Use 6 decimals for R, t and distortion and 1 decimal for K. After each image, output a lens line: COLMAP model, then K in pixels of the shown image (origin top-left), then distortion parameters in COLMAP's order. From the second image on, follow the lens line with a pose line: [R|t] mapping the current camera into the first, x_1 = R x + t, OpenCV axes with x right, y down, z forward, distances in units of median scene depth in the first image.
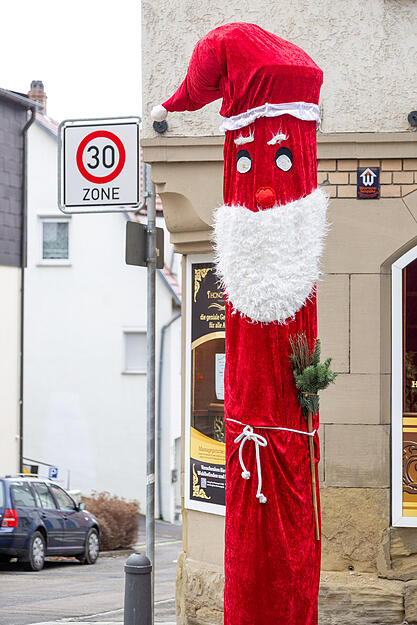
lens RADIAL K [[1625.0, 0, 208.5], [0, 1625.0, 312.5], [0, 0, 1]] dist [0.021756, -0.009341]
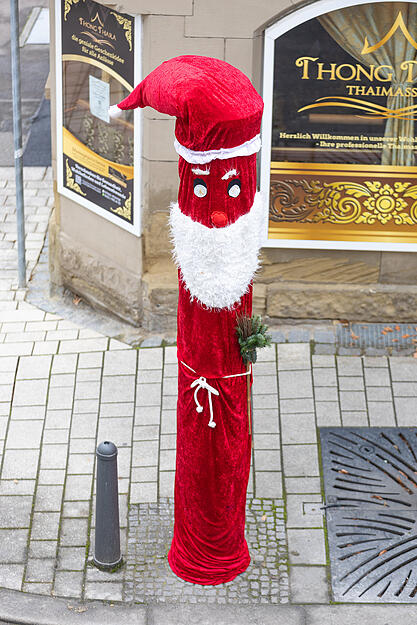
lens RADIAL K [[2011.3, 0, 208.5], [0, 2011.3, 312.5], [0, 0, 1]] dist [-0.101290, -0.876661]
pose [[0.981757, -0.084193, 0.170487, -0.232109], [-0.017076, 0.853964, 0.520052, -0.783222], [-0.189374, -0.513476, 0.836947, -0.286701]]
